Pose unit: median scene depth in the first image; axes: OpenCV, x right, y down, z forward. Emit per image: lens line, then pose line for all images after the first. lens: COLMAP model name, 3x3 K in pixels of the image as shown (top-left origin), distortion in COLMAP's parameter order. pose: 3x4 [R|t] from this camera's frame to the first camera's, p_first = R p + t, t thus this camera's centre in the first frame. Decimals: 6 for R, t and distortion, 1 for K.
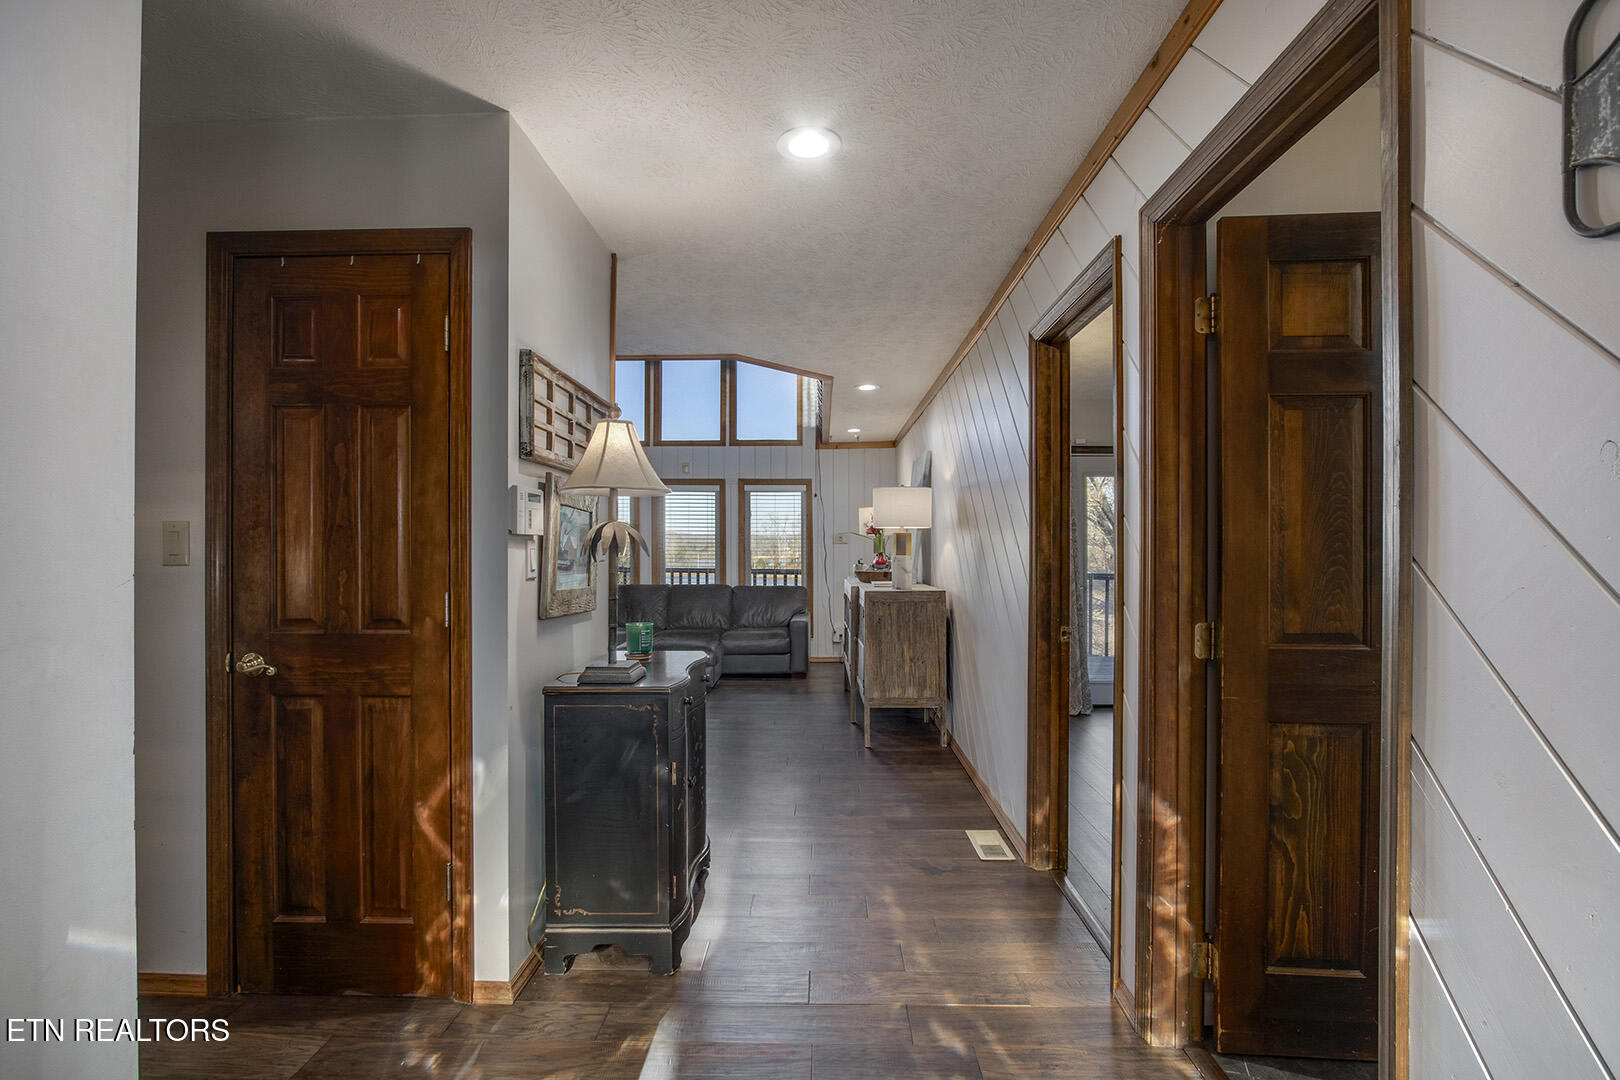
lens RADIAL K [[756.7, 0, 812.2], [0, 756.7, 549.7], [0, 0, 1]] dist [-0.029258, 0.006839]
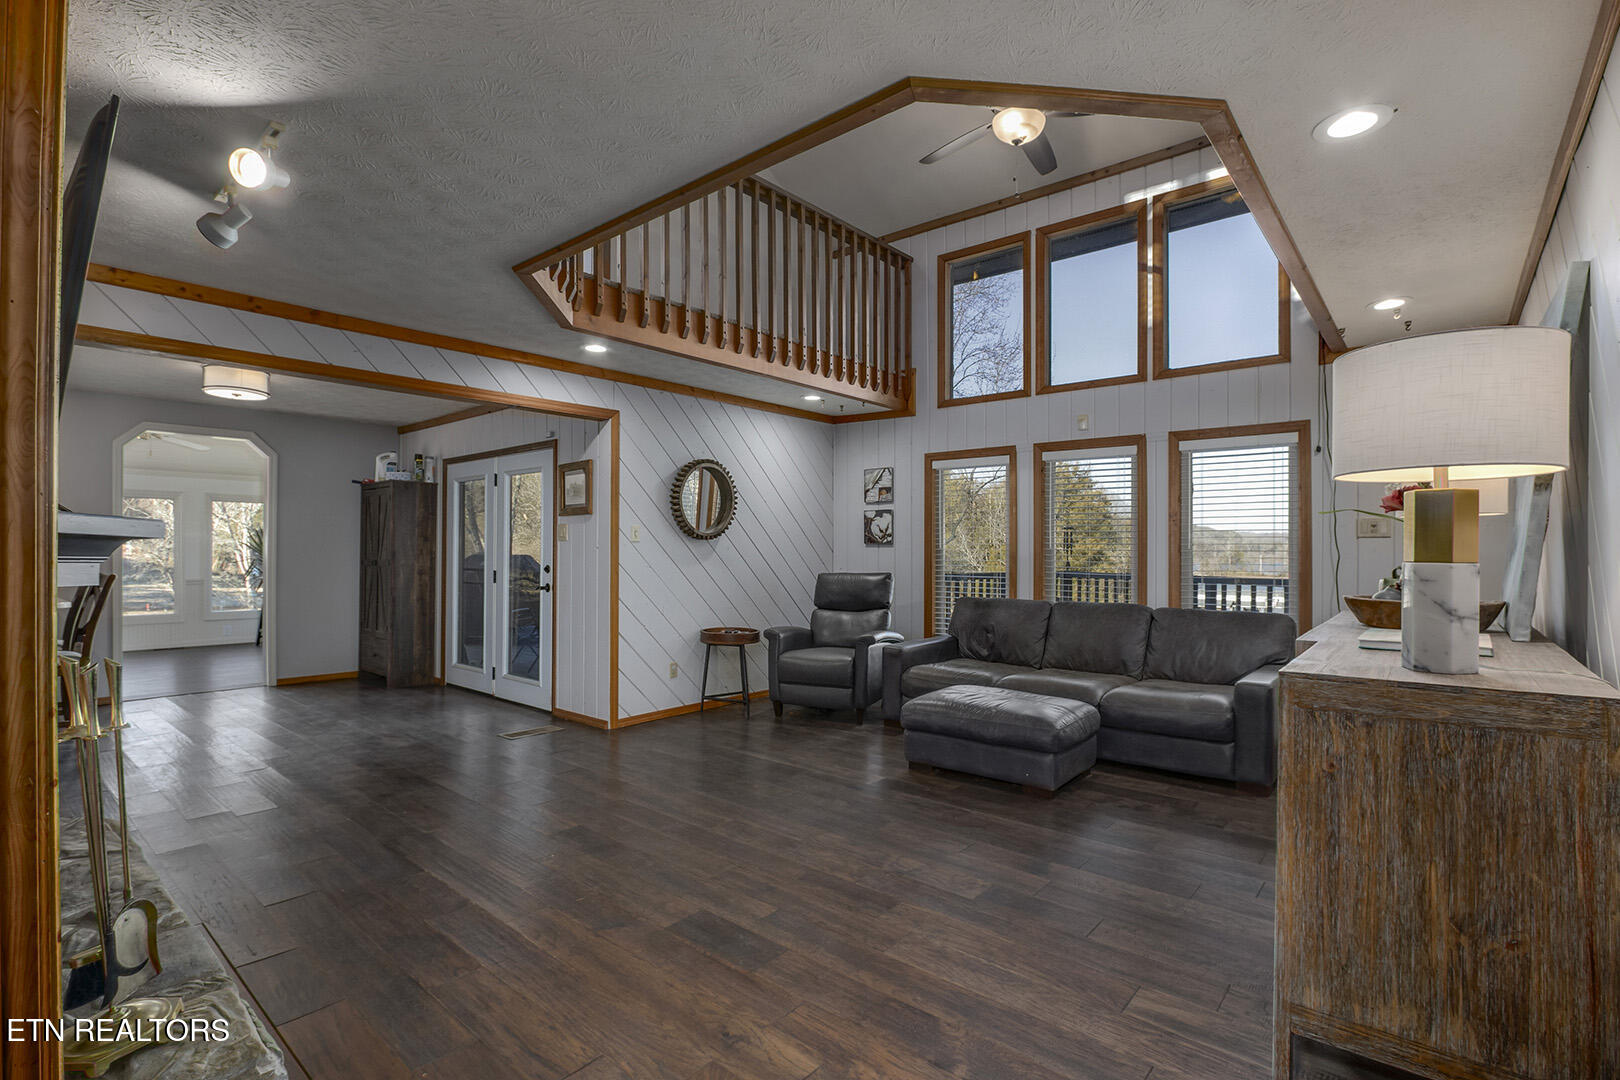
lens RADIAL K [[756.7, 0, 812.2], [0, 756.7, 549.7], [0, 0, 1]] dist [-0.029258, 0.006839]
pose [[0.769538, 0.000393, -0.638601, 0.069197], [0.001113, 0.999997, 0.001956, -0.000301], [0.638600, -0.002216, 0.769535, 0.352169]]
